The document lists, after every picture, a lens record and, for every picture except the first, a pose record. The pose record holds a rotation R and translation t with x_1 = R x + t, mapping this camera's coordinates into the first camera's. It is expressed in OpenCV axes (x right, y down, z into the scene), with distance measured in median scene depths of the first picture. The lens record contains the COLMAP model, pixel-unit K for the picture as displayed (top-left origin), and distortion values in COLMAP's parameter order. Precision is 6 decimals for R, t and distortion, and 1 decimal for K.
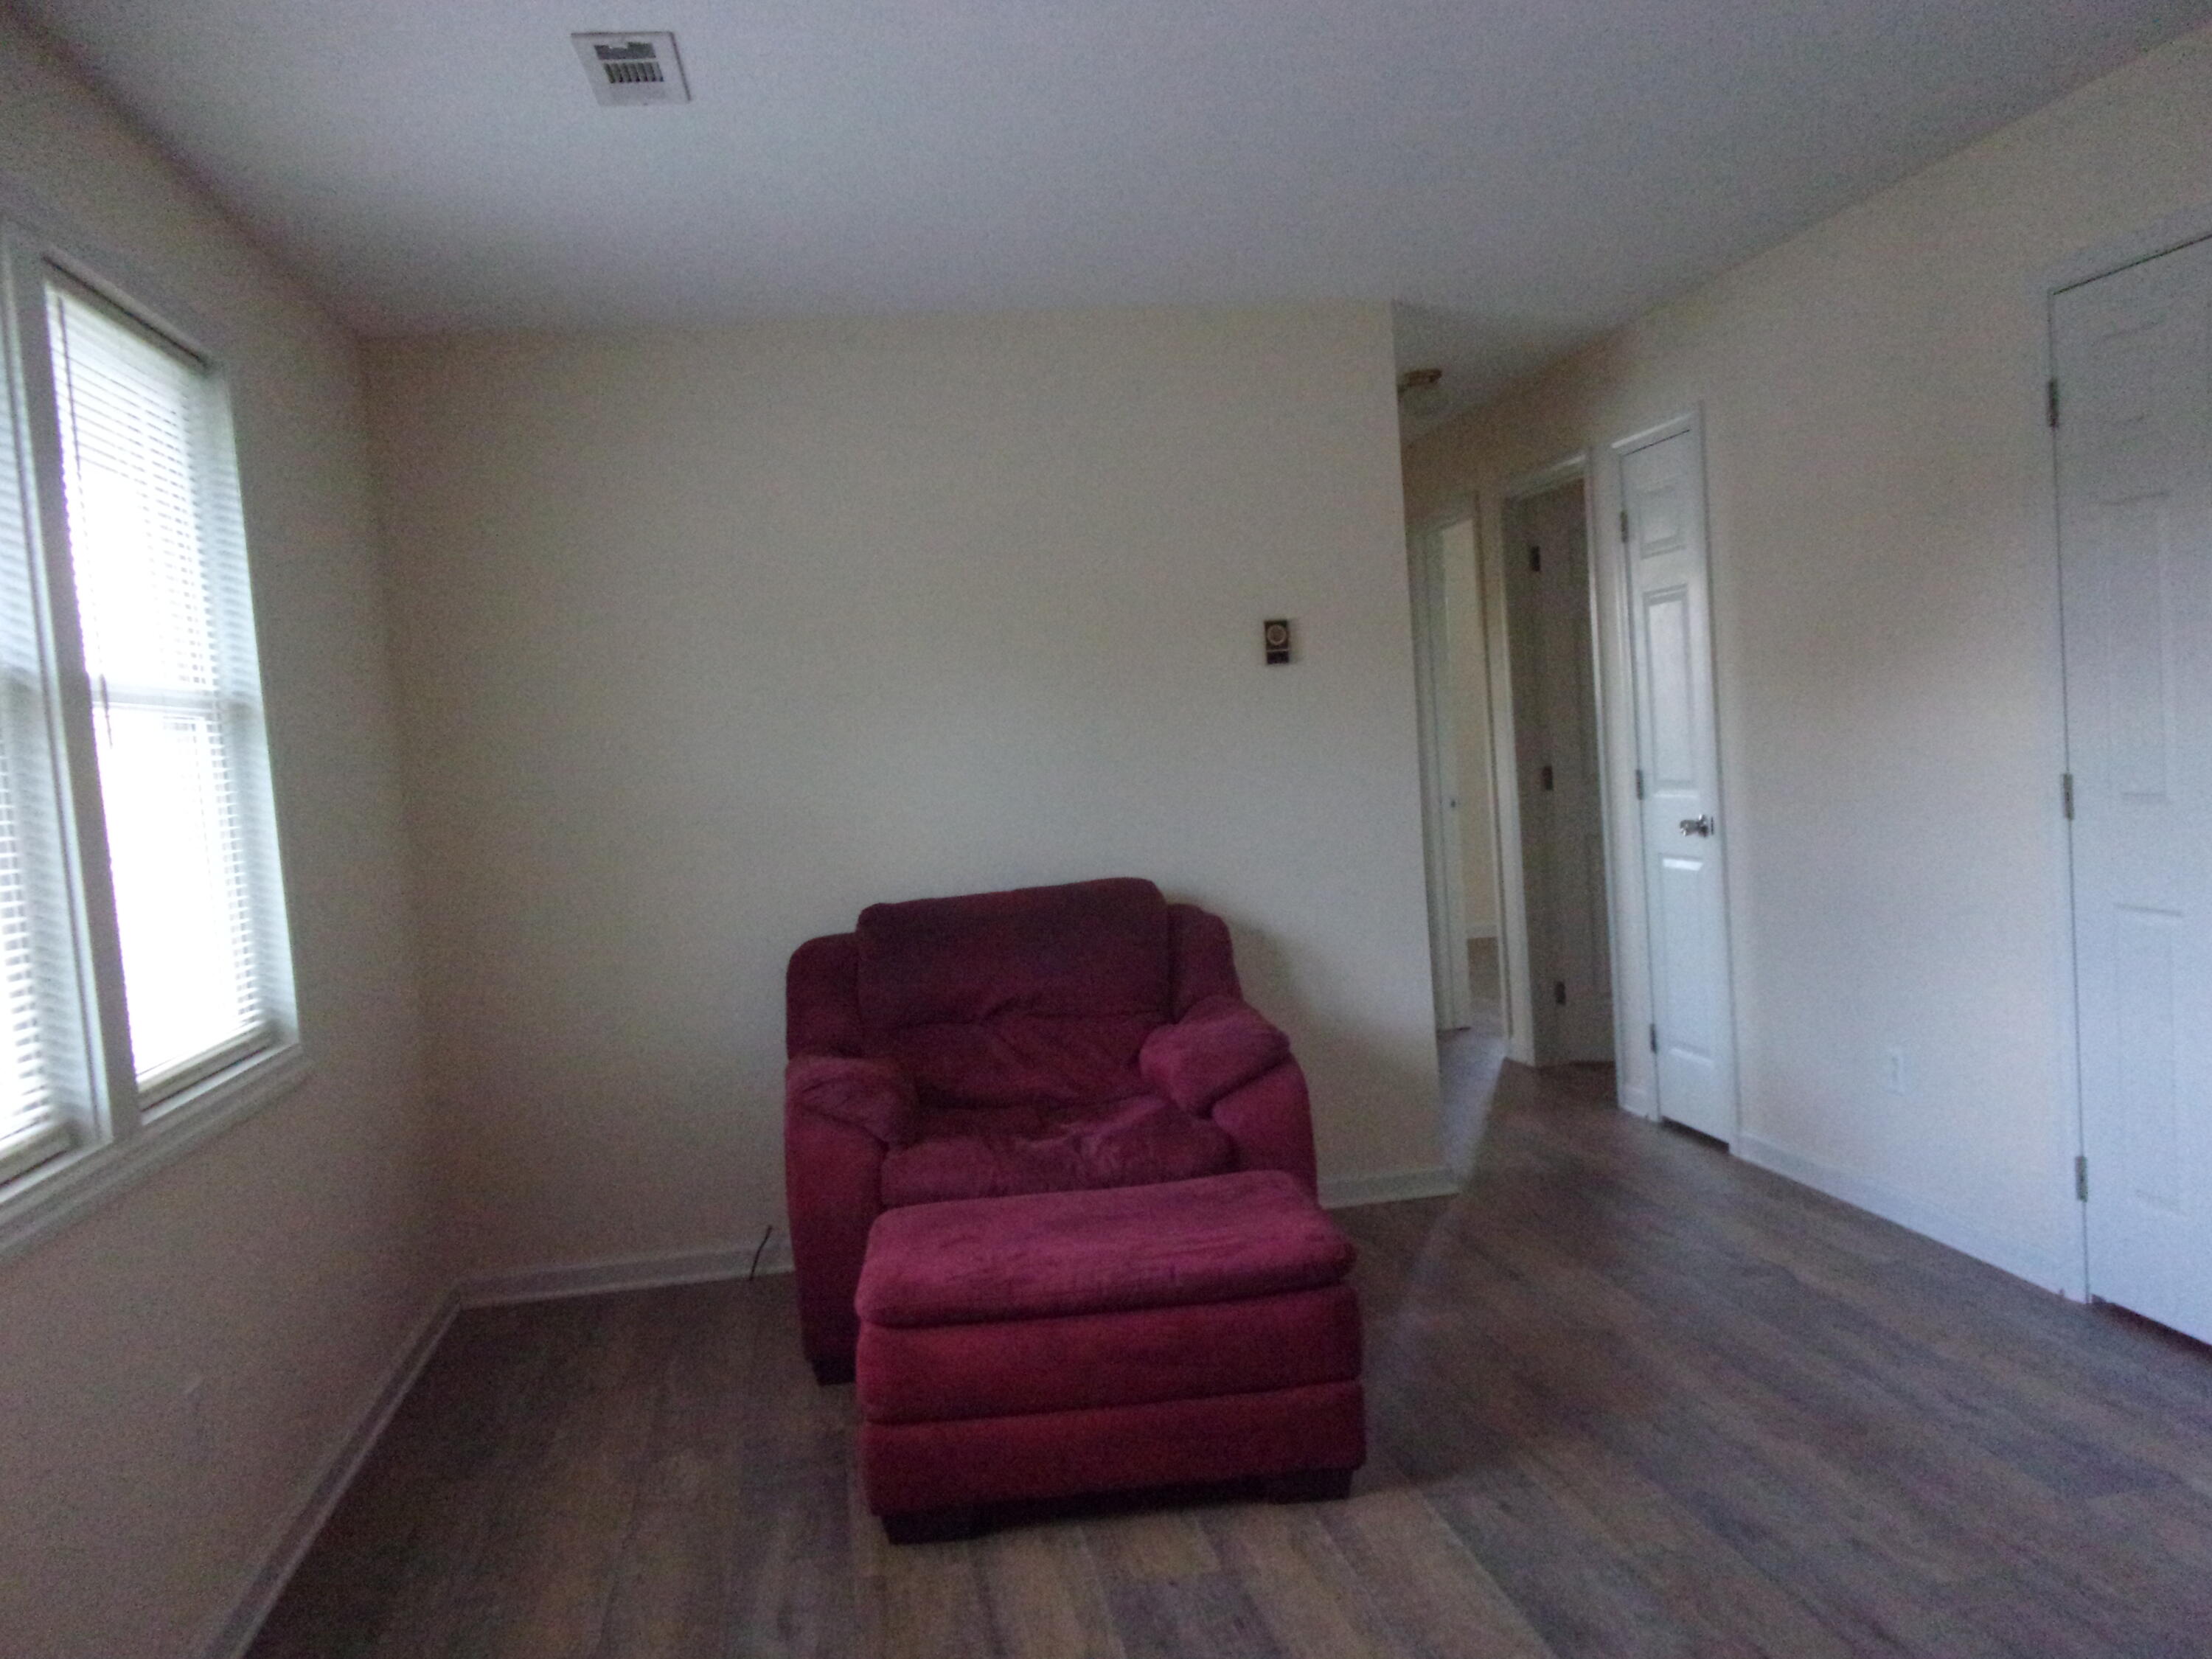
lens RADIAL K [[1843.7, 0, 1109.3], [0, 1843.7, 834.1], [0, 0, 1]] dist [0.030273, -0.045013]
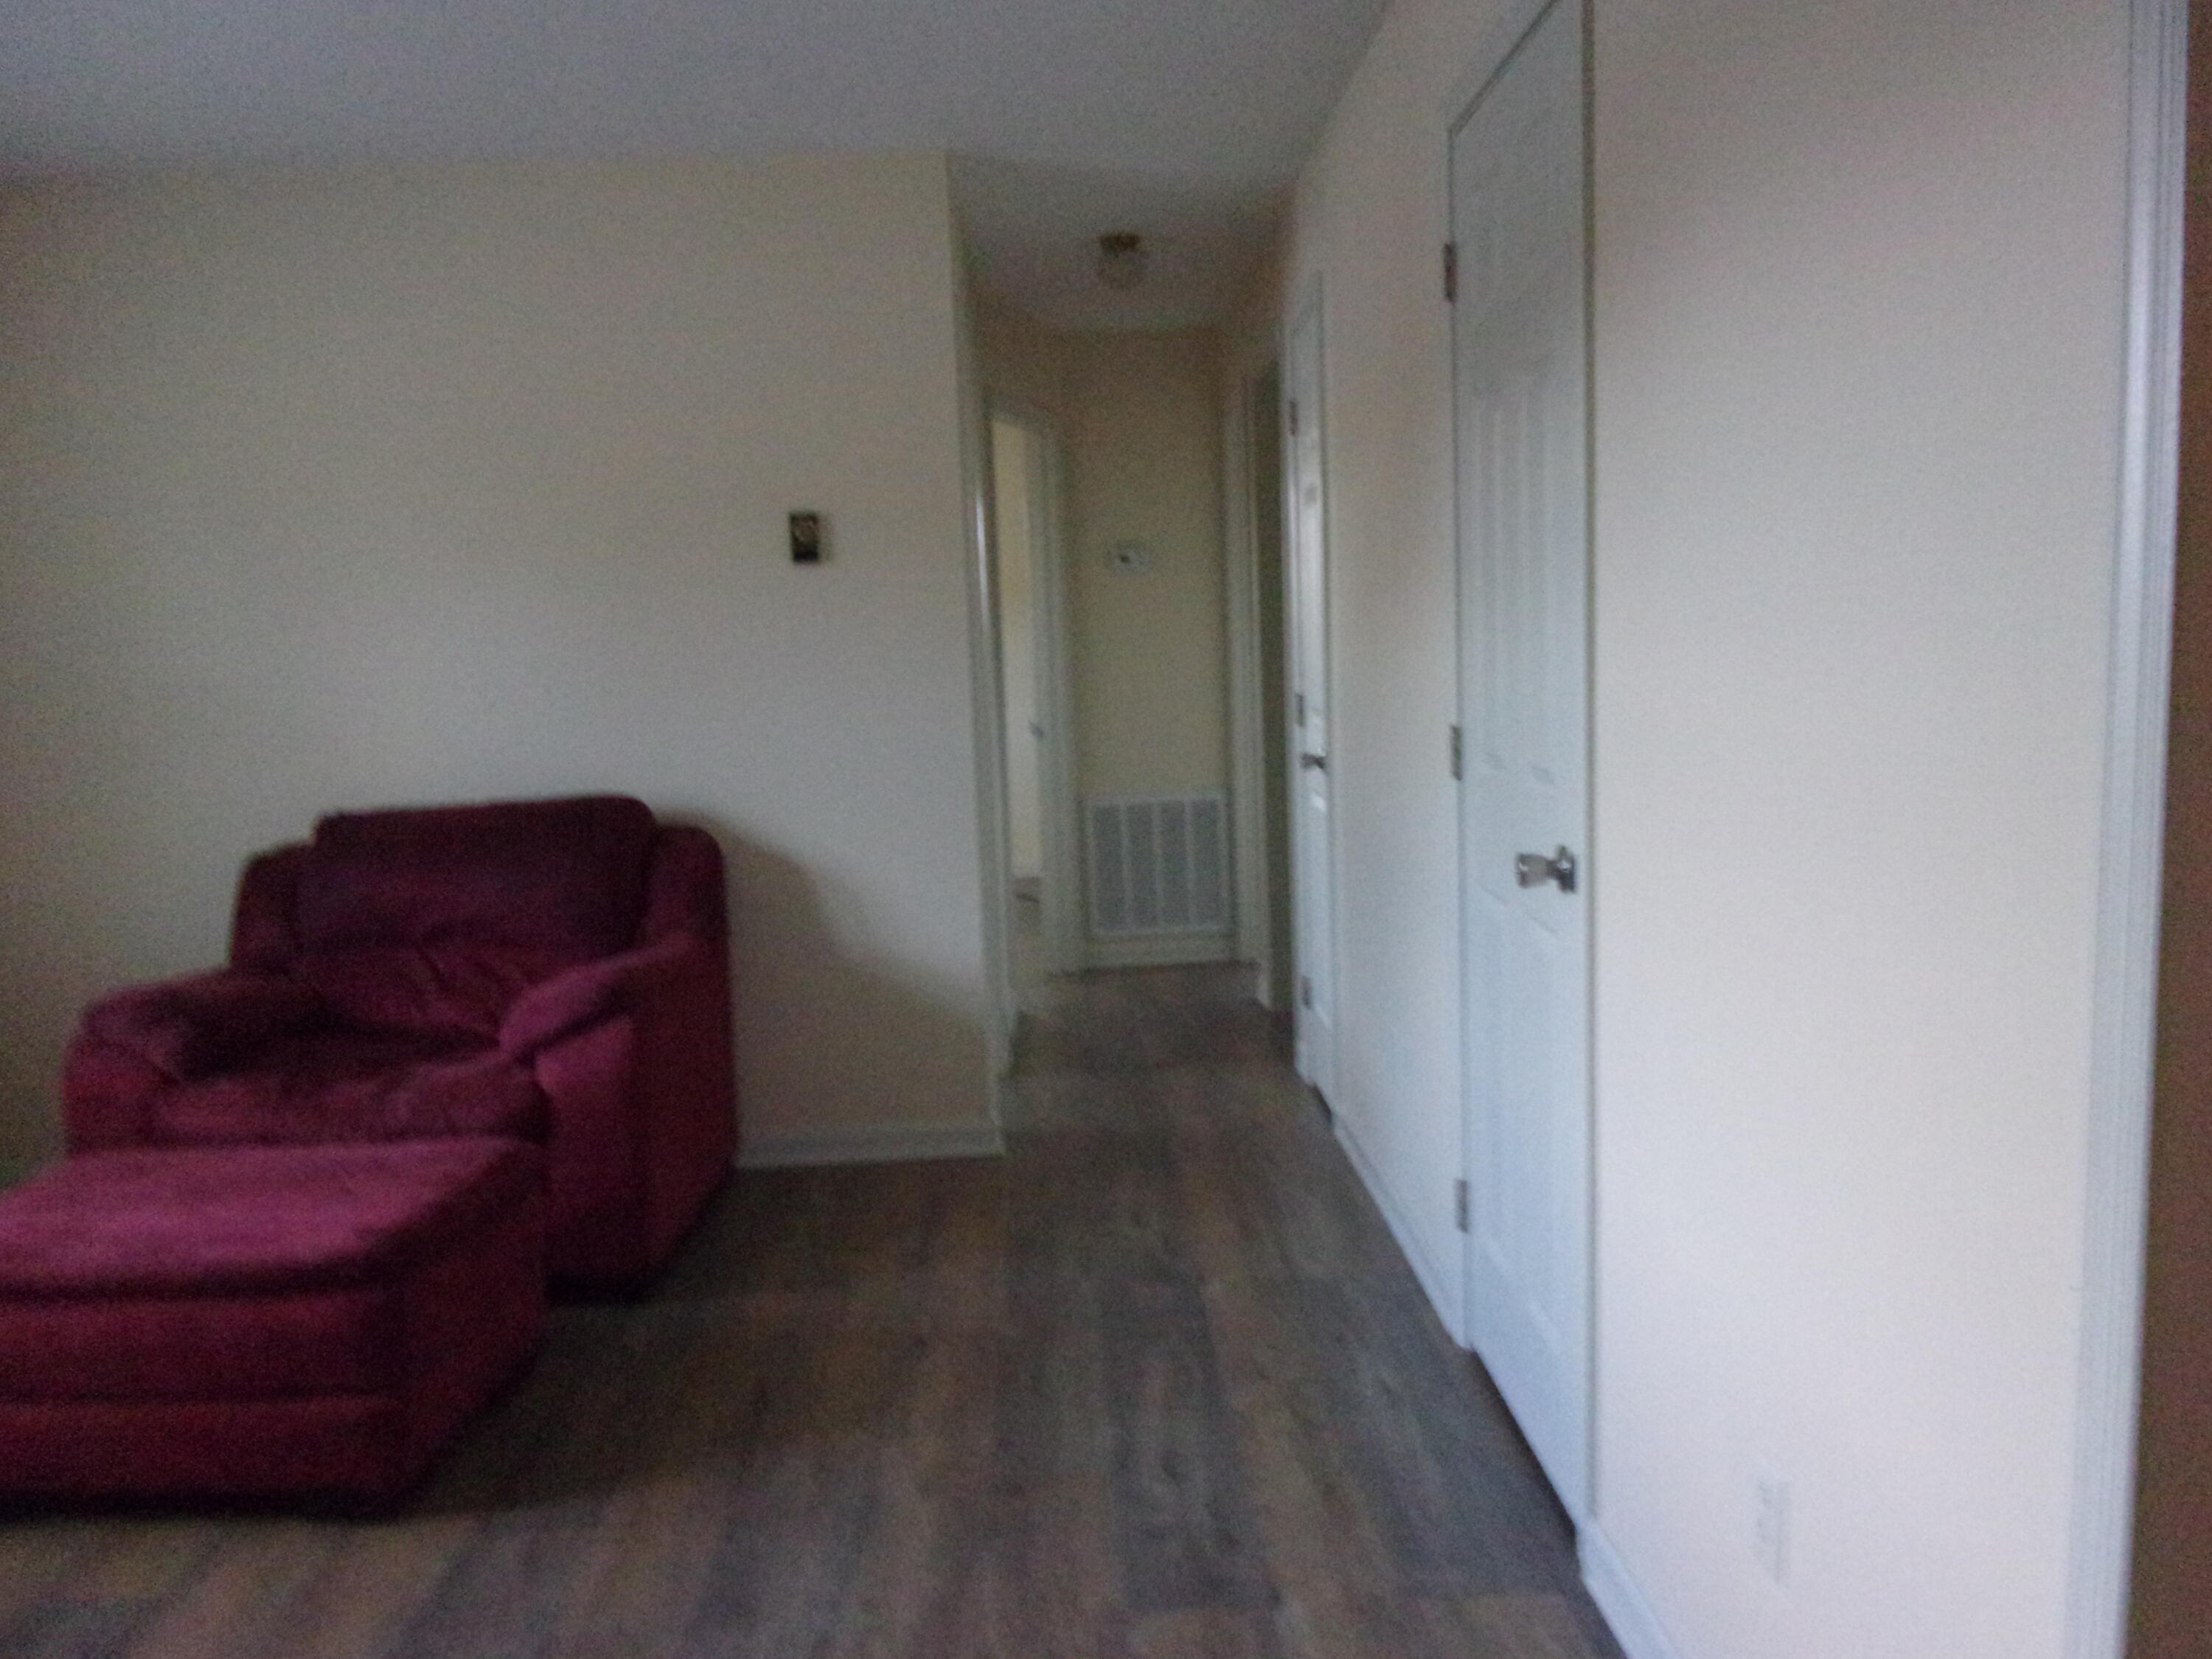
lens RADIAL K [[1843.7, 0, 1104.1], [0, 1843.7, 827.3], [0, 0, 1]] dist [0.030273, -0.045013]
pose [[0.991120, 0.045371, -0.124989, 0.415854], [-0.037928, 0.997398, 0.061301, -0.028402], [0.127445, -0.056016, 0.990263, 0.140879]]
